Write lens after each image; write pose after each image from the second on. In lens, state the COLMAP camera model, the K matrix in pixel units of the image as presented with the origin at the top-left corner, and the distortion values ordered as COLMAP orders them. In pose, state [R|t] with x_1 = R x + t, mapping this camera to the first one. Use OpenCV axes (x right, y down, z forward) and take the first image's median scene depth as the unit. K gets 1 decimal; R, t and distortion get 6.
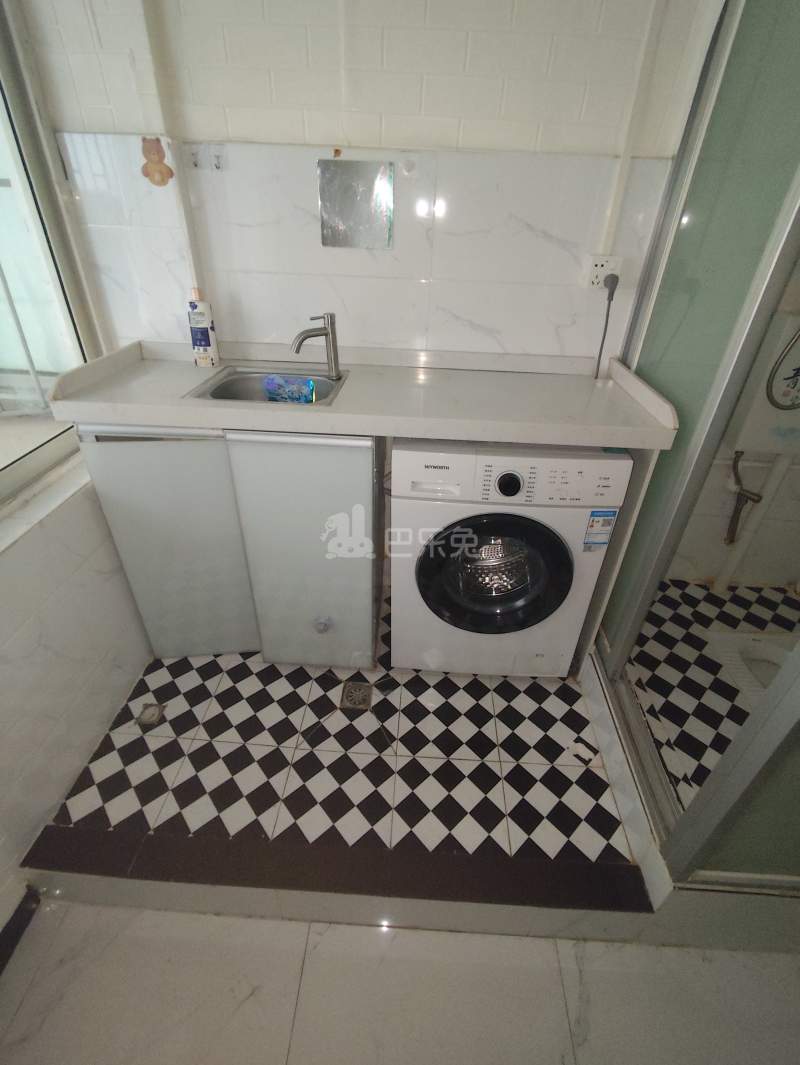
lens RADIAL K [[495.7, 0, 403.3], [0, 495.7, 519.9], [0, 0, 1]] dist [0.010606, 0.000139]
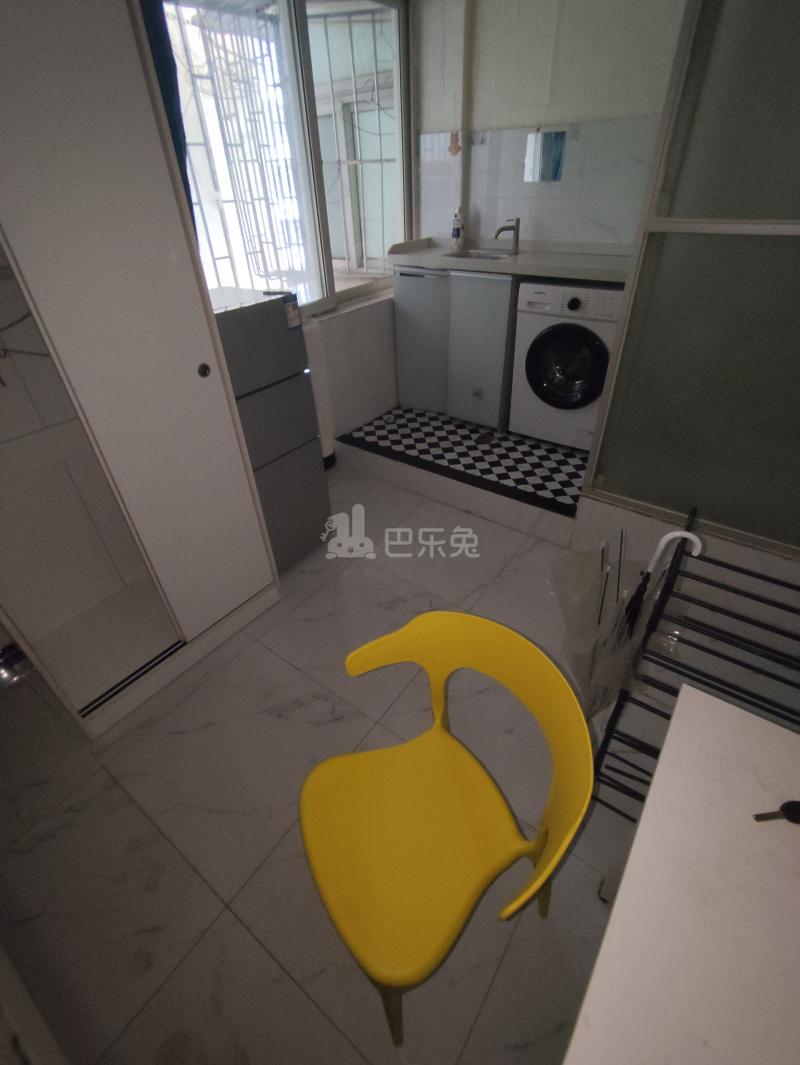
lens RADIAL K [[489.0, 0, 405.1], [0, 489.0, 520.0], [0, 0, 1]] dist [0.001158, 0.000195]
pose [[0.839654, 0.270250, -0.471112, 0.656835], [-0.242296, 0.962702, 0.120409, 0.554784], [0.486080, 0.013047, 0.873817, -0.799736]]
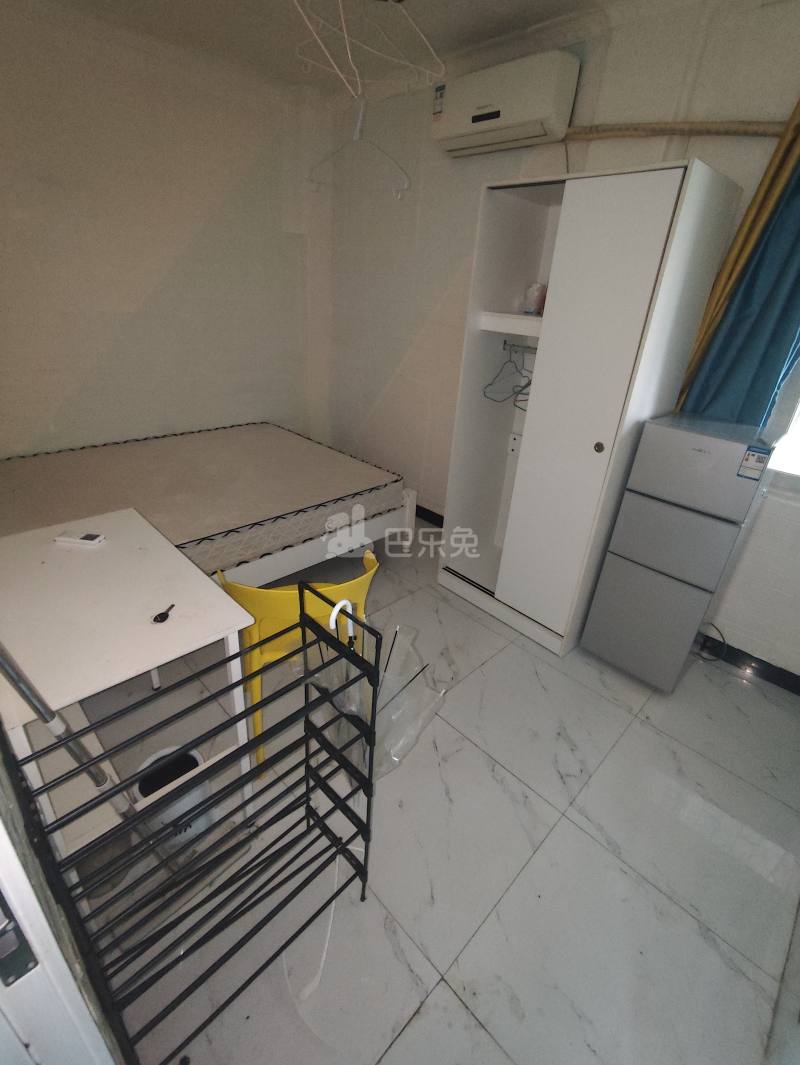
lens RADIAL K [[489.0, 0, 405.1], [0, 489.0, 520.0], [0, 0, 1]] dist [0.001158, 0.000195]
pose [[-0.663027, 0.253730, -0.704284, 1.067004], [-0.472829, 0.587444, 0.656767, -0.016675], [0.580369, 0.768460, -0.269520, 0.065875]]
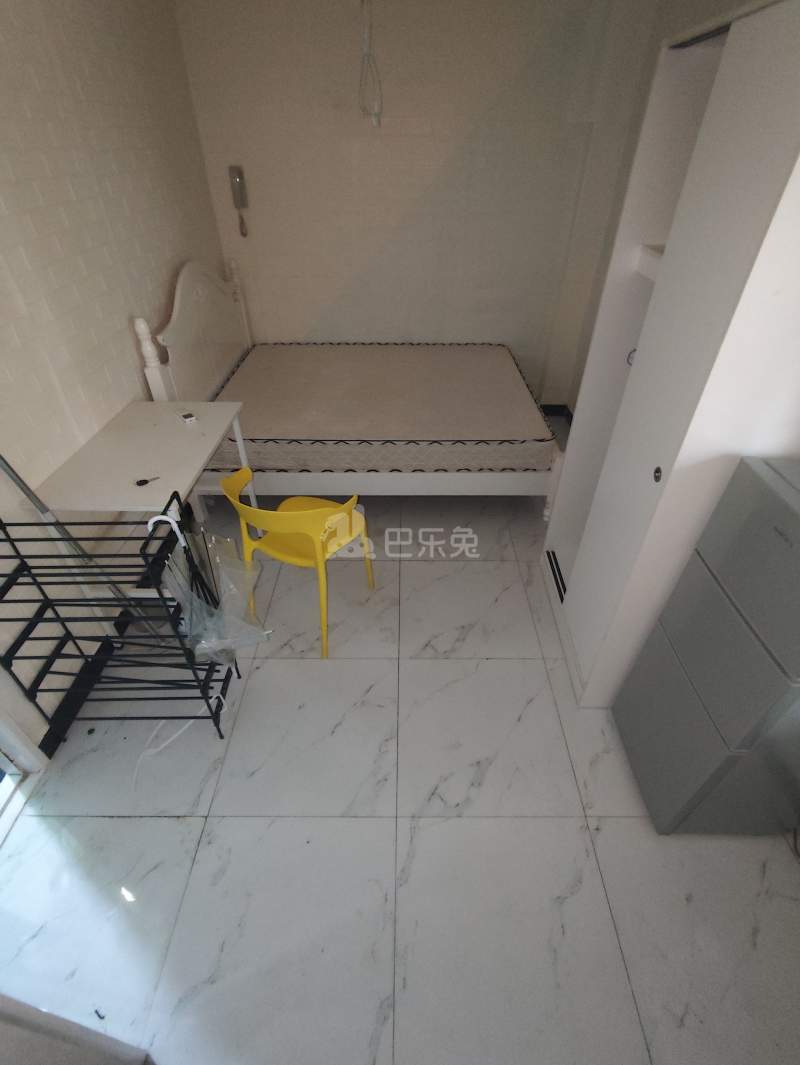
lens RADIAL K [[489.0, 0, 405.1], [0, 489.0, 520.0], [0, 0, 1]] dist [0.001158, 0.000195]
pose [[-0.998222, 0.007074, -0.059176, 0.272831], [-0.053265, 0.339506, 0.939095, -0.303526], [0.026734, 0.940577, -0.338525, 0.233237]]
